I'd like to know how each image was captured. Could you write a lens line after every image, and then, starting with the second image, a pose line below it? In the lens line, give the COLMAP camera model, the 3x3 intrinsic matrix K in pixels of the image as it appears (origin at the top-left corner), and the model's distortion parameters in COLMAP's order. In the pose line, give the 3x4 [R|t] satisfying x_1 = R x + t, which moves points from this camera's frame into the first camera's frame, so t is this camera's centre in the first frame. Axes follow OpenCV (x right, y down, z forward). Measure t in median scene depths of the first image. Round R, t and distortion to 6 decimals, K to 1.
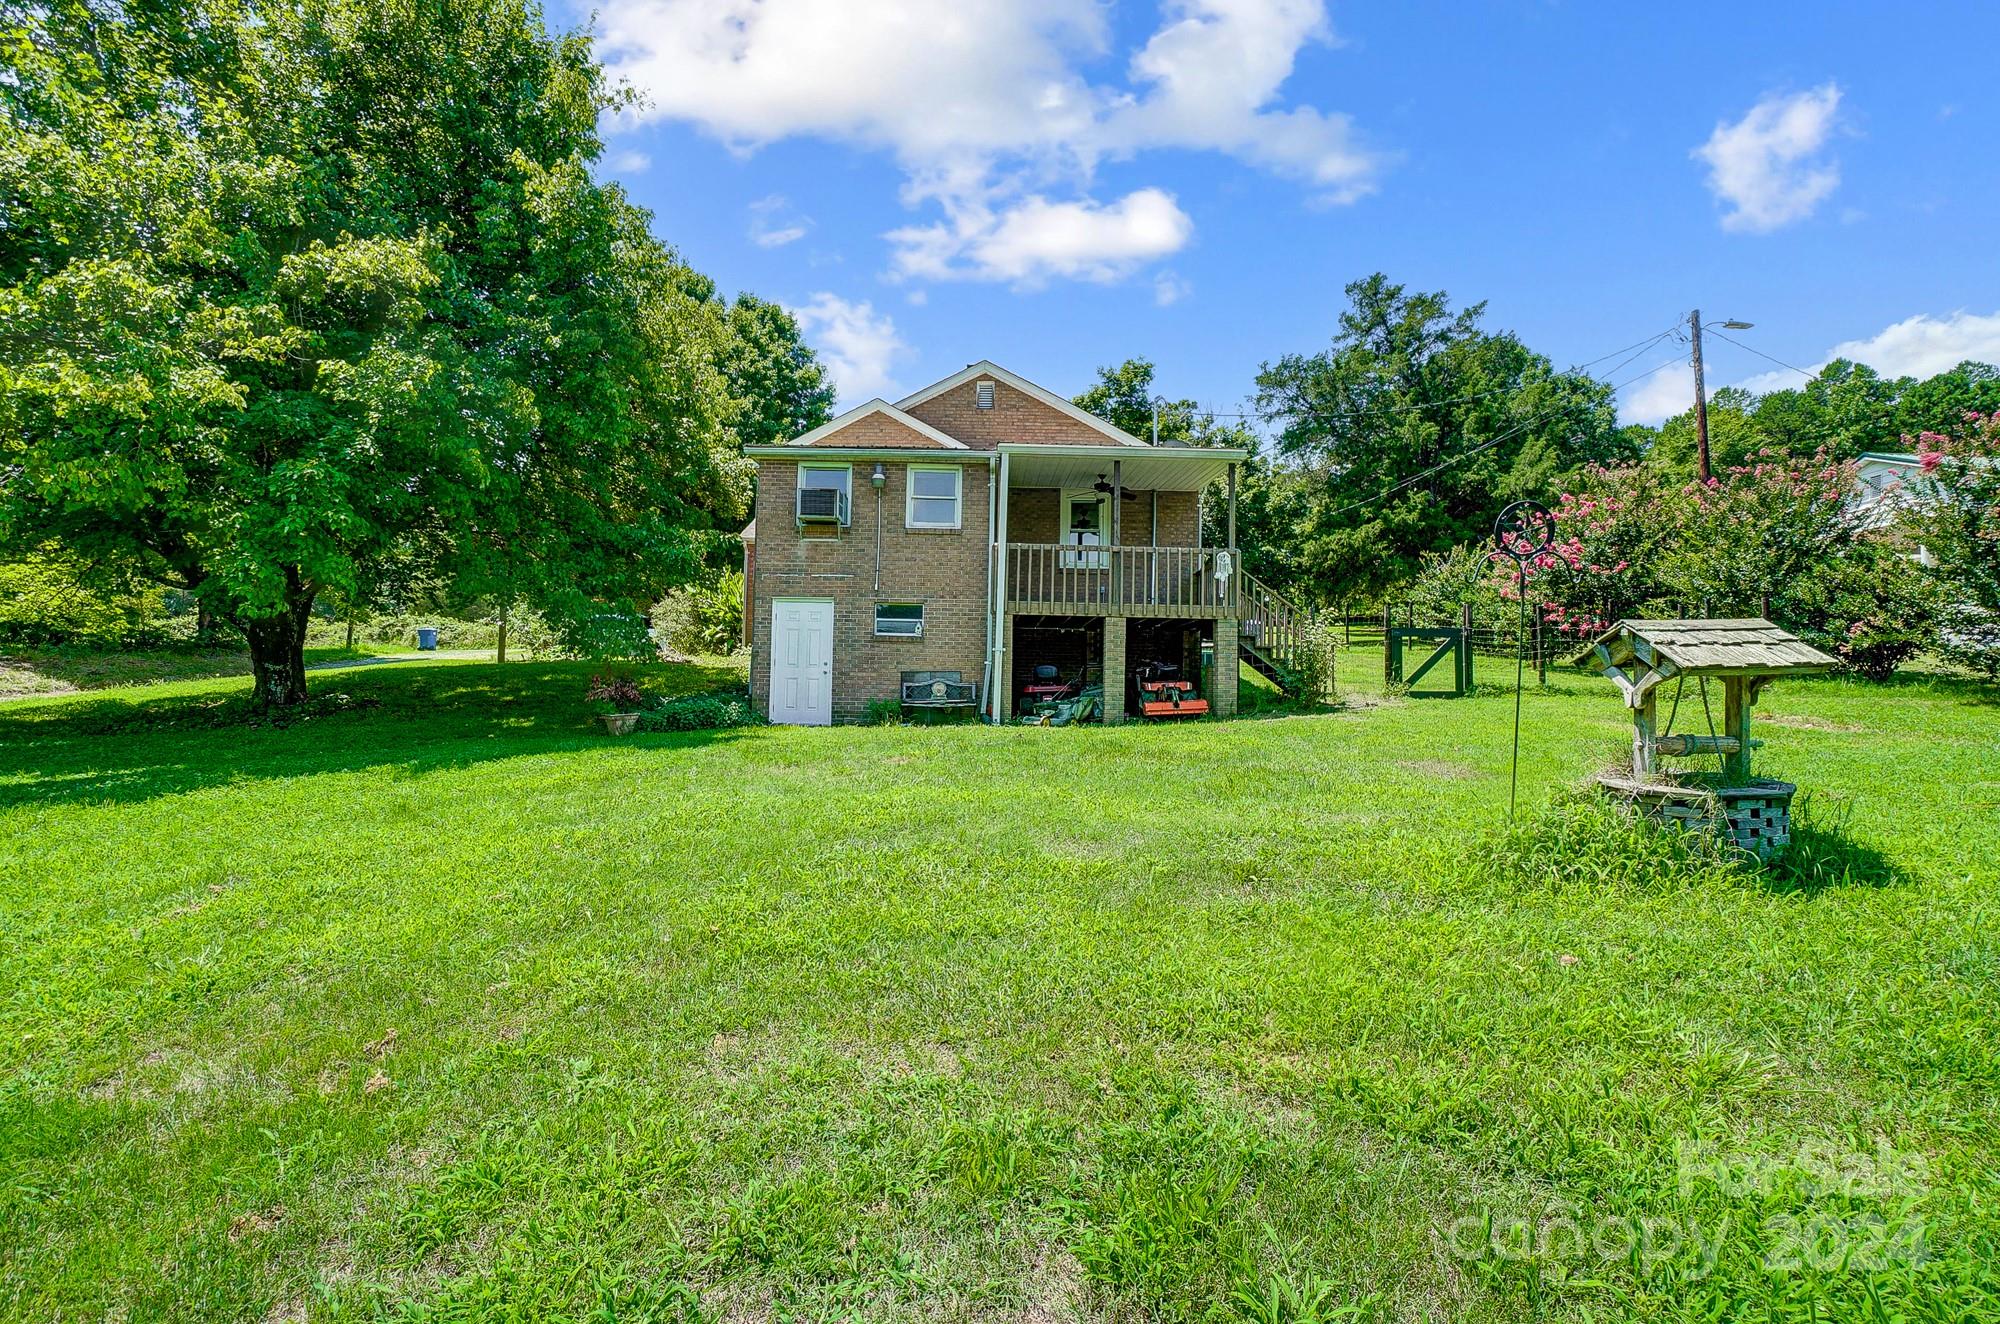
lens RADIAL K [[905.2, 0, 985.2], [0, 905.2, 666.6], [0, 0, 1]] dist [-0.034254, 0.006915]
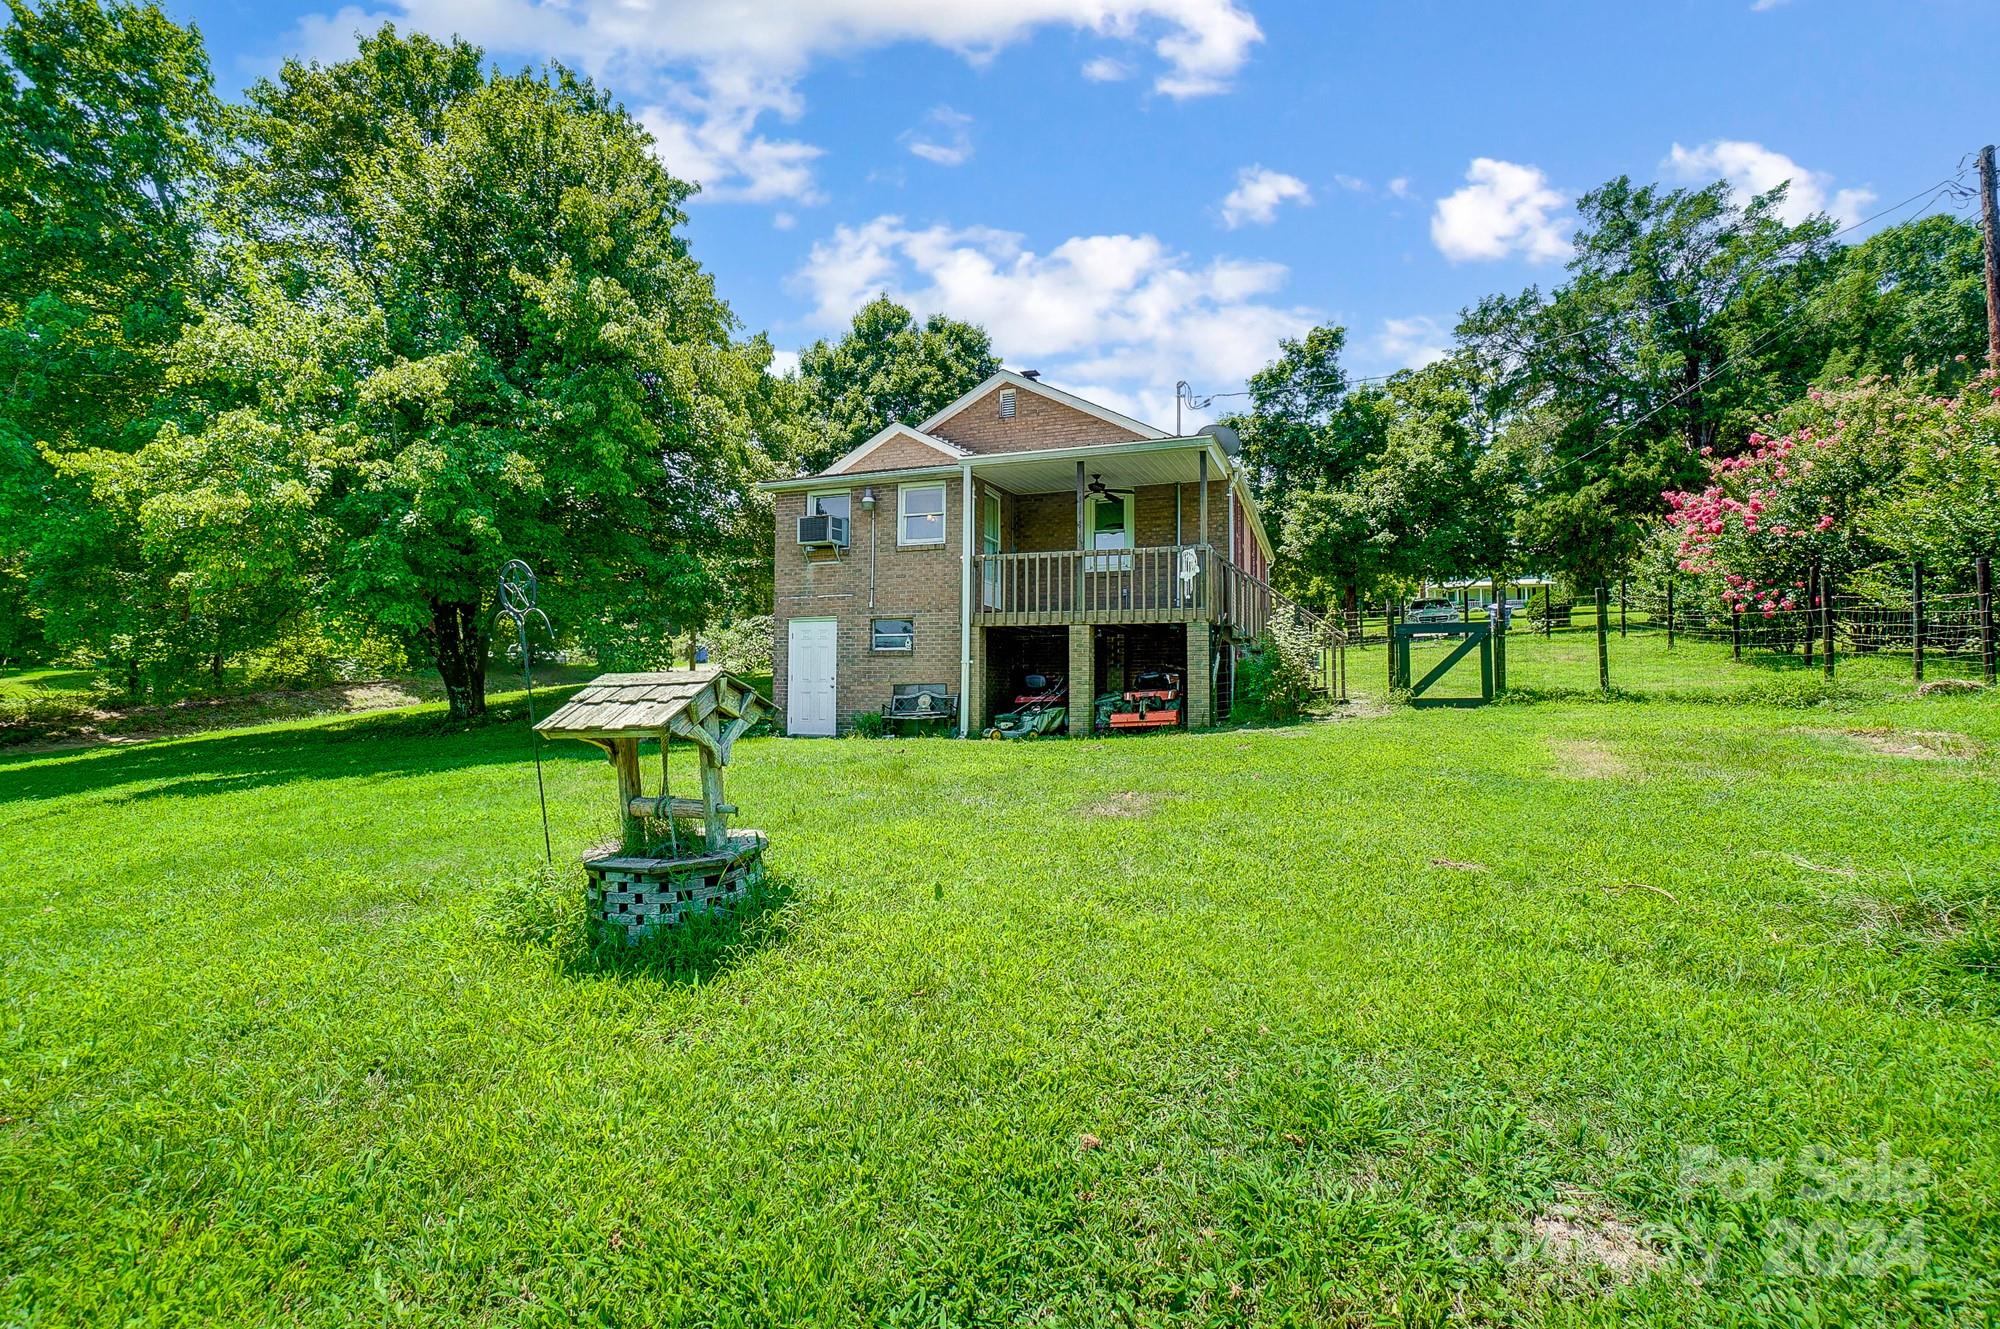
lens RADIAL K [[905.2, 0, 971.2], [0, 905.2, 659.8], [0, 0, 1]] dist [-0.034254, 0.006915]
pose [[0.932810, -0.027924, -0.359285, 0.364662], [0.026628, 0.999609, -0.008556, -0.012047], [0.359383, -0.001586, 0.933189, 0.062223]]
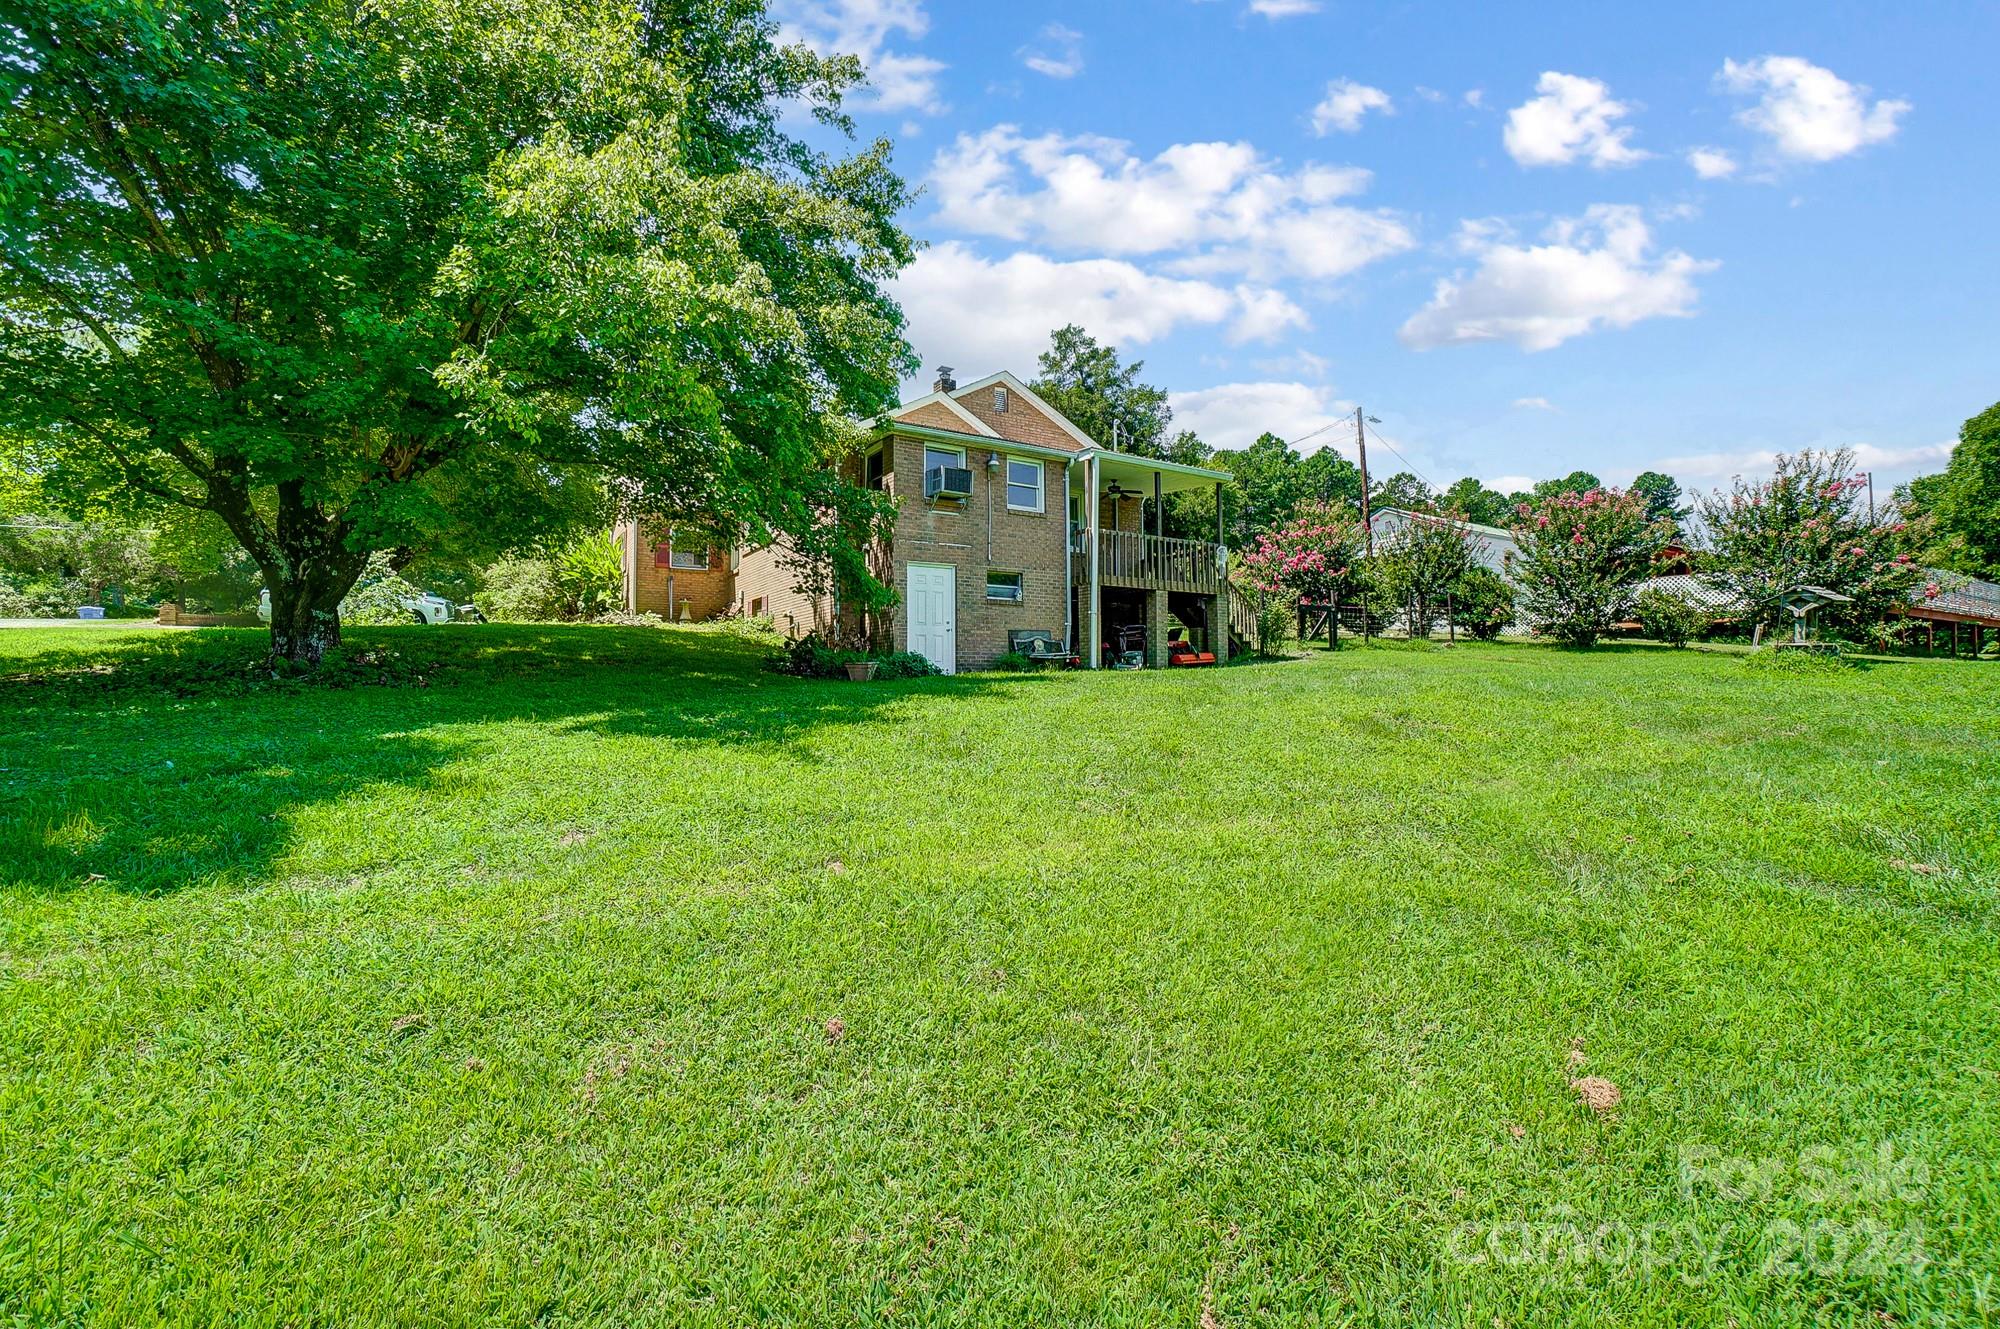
lens RADIAL K [[905.2, 0, 995.7], [0, 905.2, 662.4], [0, 0, 1]] dist [-0.034254, 0.006915]
pose [[0.843984, -0.006680, 0.536327, -0.743898], [0.002766, 0.999963, 0.008103, 0.038254], [-0.536361, -0.005355, 0.843972, 0.008872]]
